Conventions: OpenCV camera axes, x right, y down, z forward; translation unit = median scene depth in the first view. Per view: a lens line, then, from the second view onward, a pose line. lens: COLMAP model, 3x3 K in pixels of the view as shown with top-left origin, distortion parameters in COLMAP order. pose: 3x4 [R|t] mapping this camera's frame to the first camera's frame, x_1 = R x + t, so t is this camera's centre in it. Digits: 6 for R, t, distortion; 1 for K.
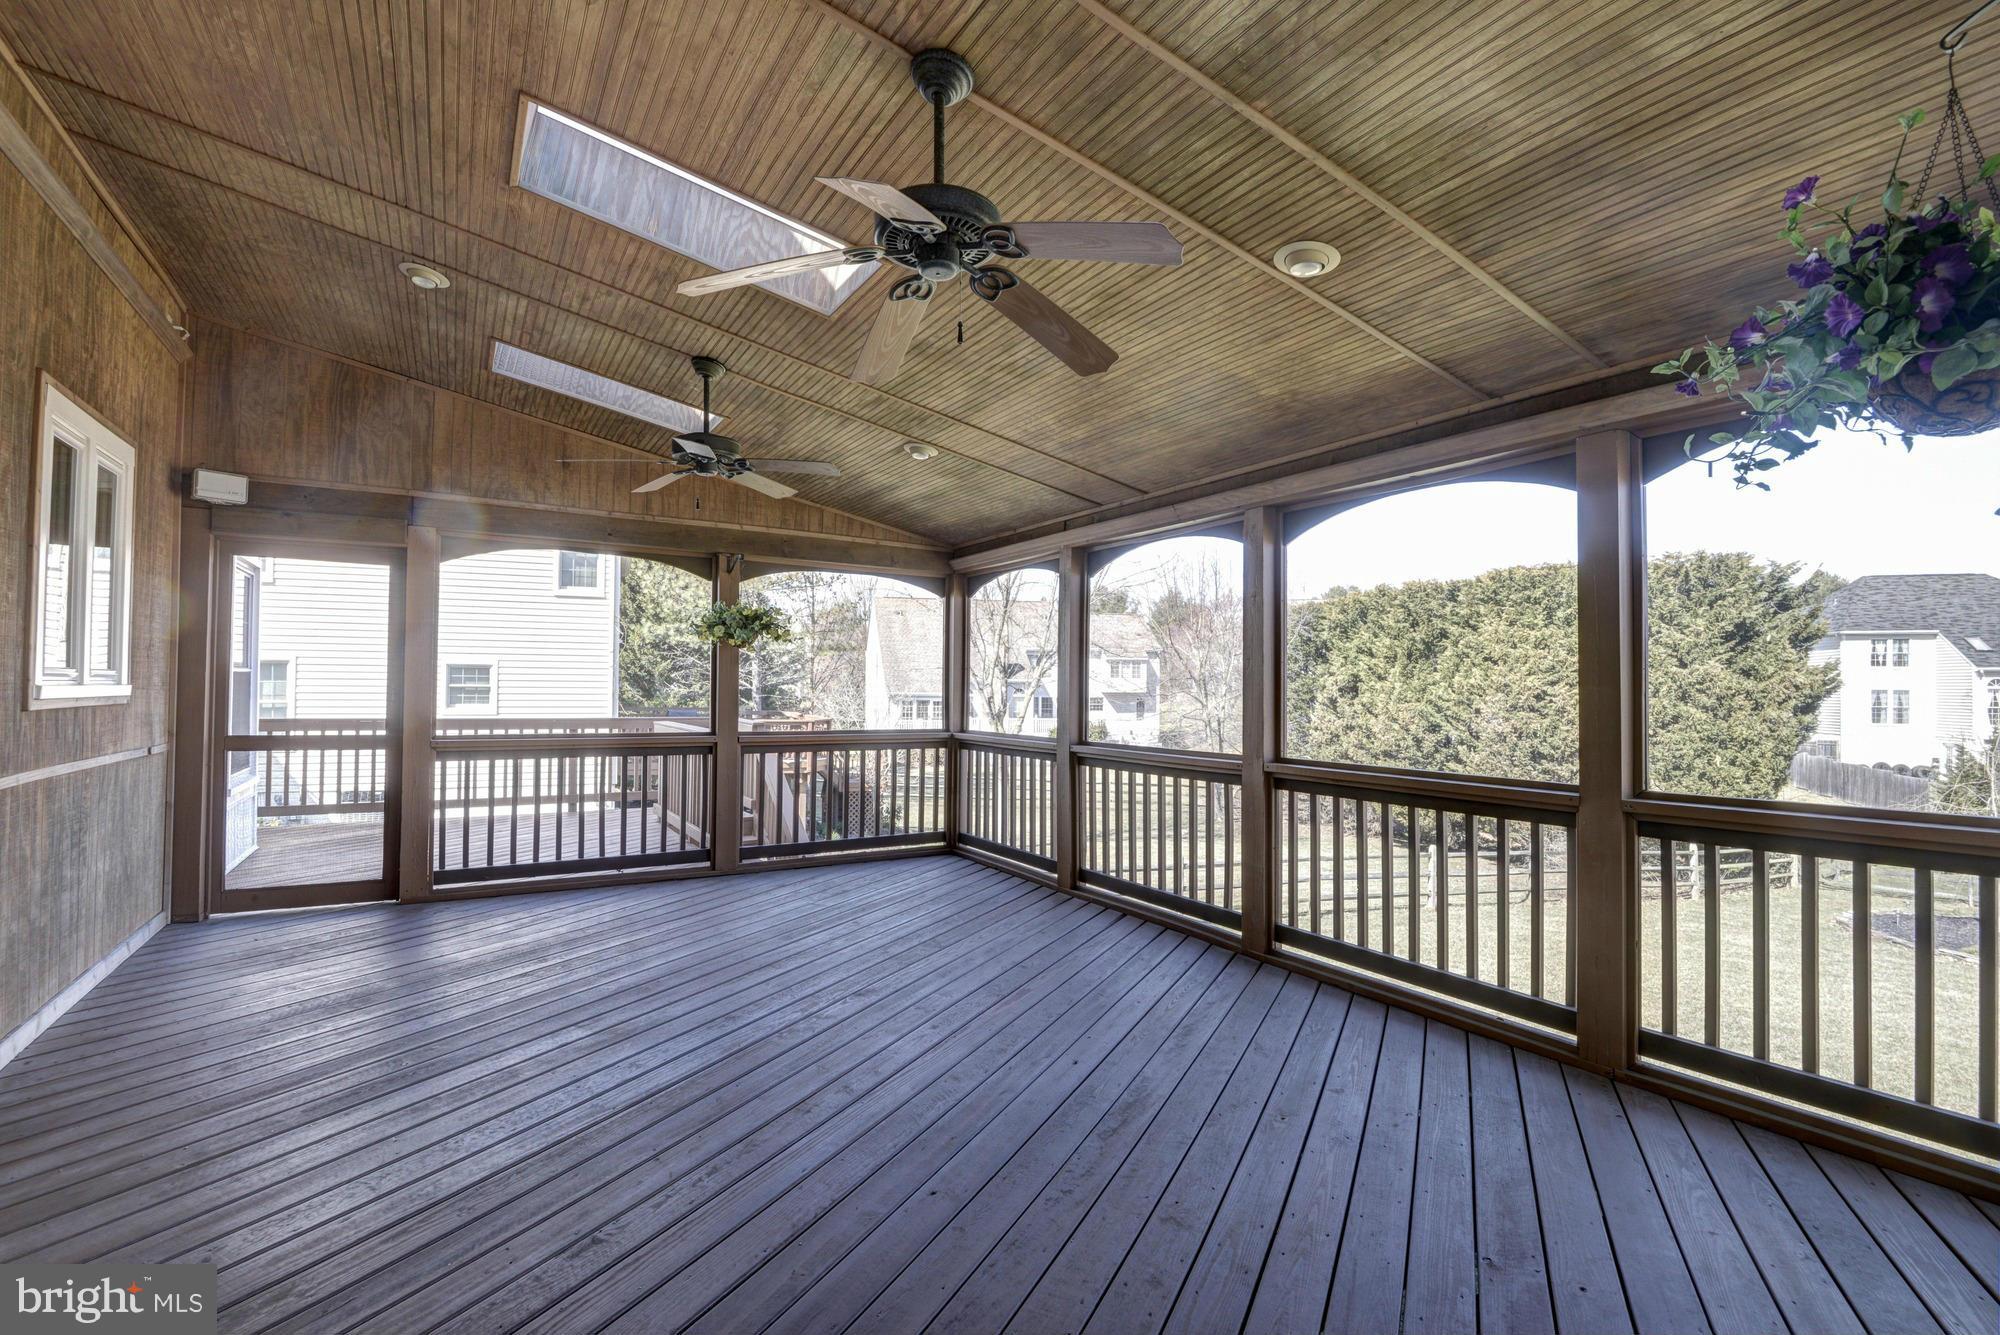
lens RADIAL K [[924.8, 0, 969.7], [0, 924.8, 671.1], [0, 0, 1]] dist [-0.032376, -0.000648]
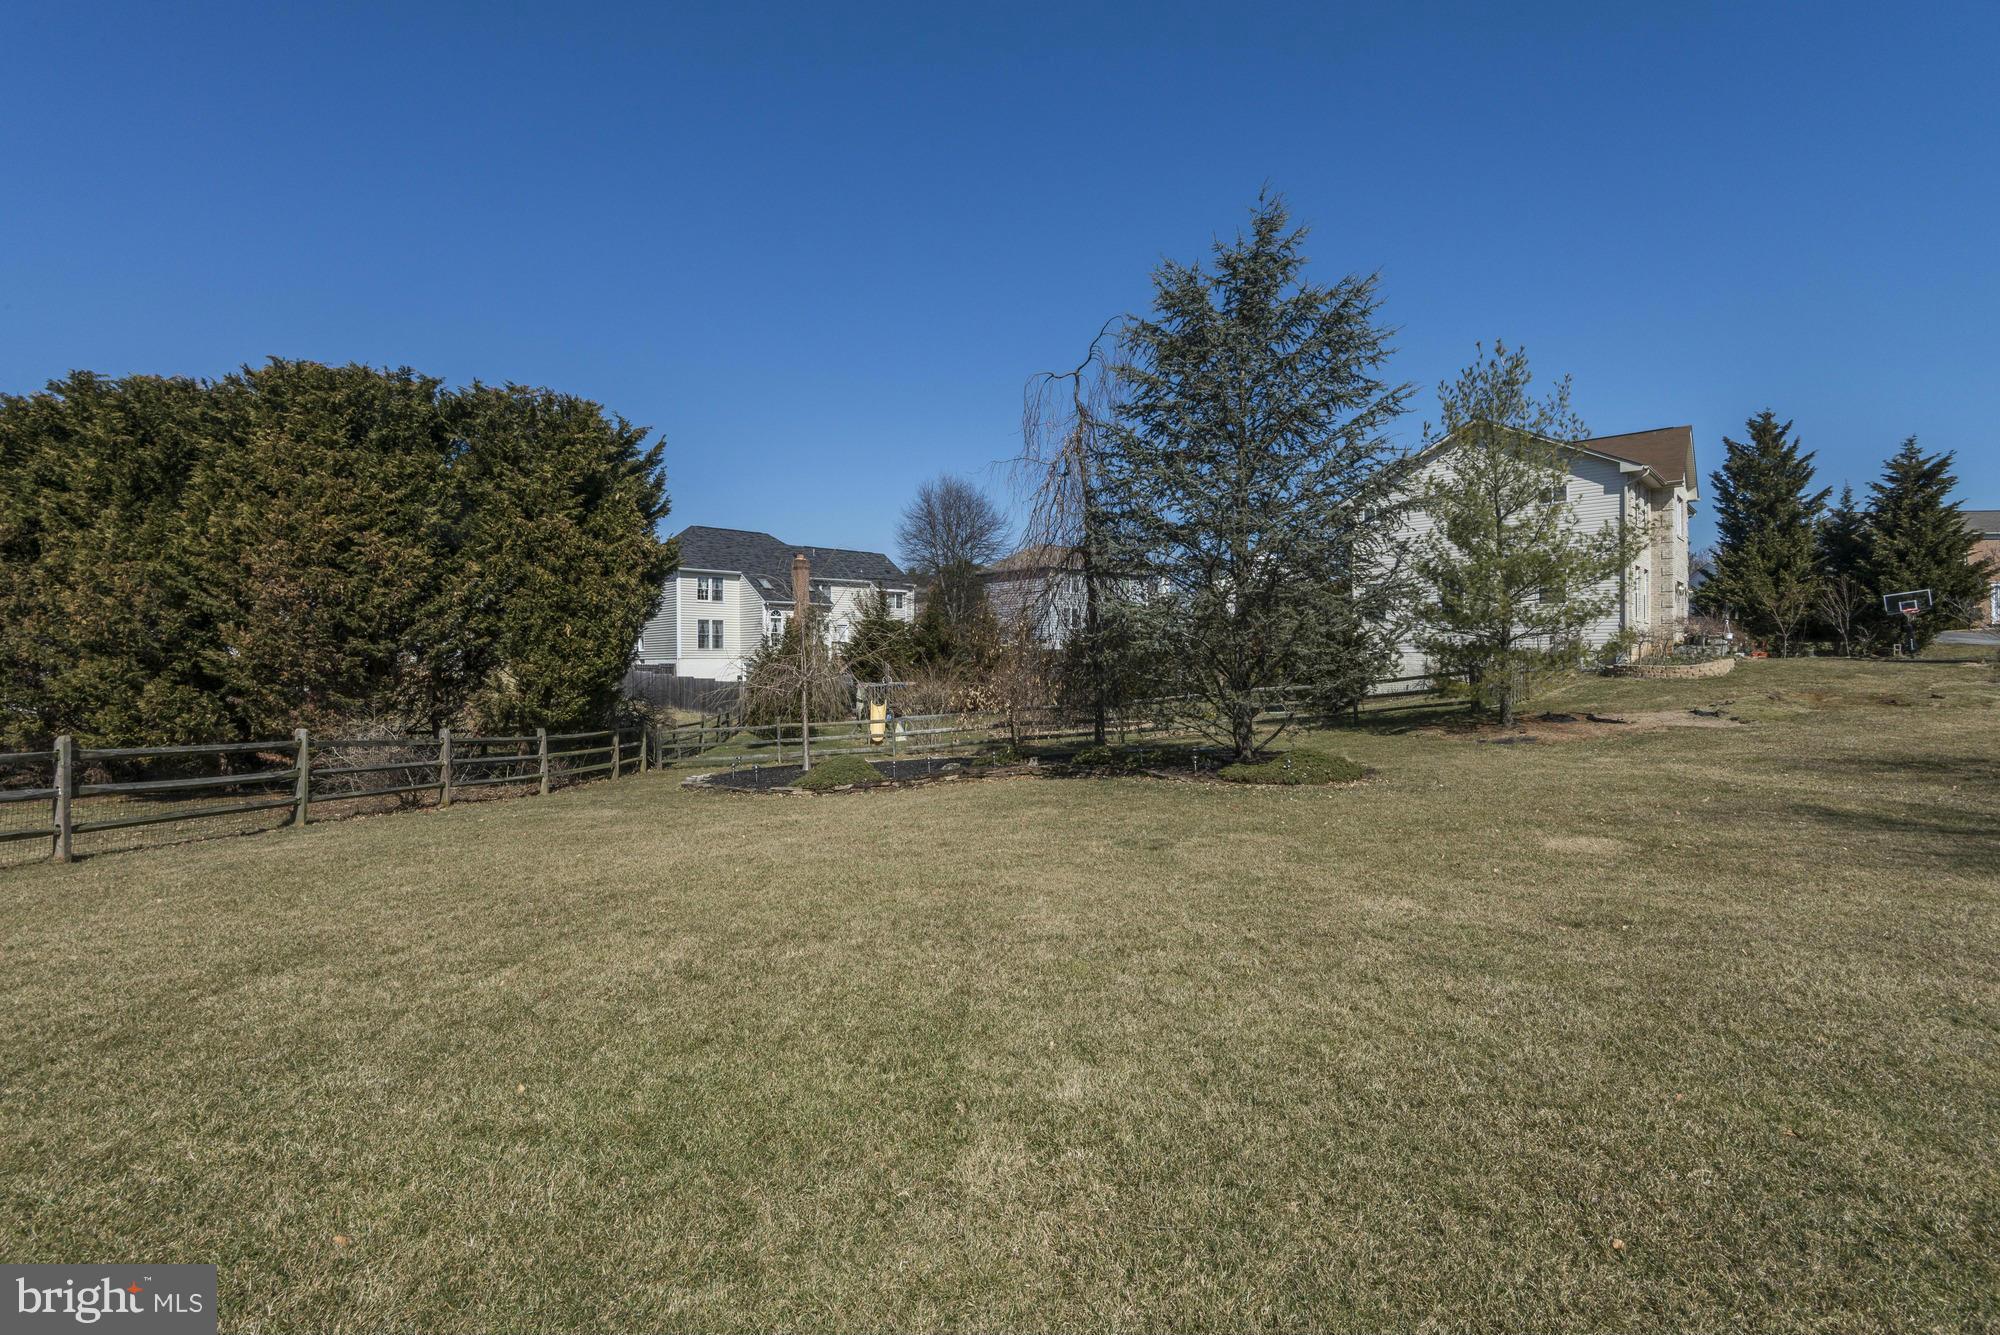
lens RADIAL K [[884.6, 0, 984.1], [0, 884.6, 675.8], [0, 0, 1]] dist [0.006672, -0.009790]
pose [[0.445548, -0.021914, 0.894990, 0.224921], [-0.002738, 0.999662, 0.025840, 0.107653], [-0.895254, -0.013964, 0.445338, 0.243091]]
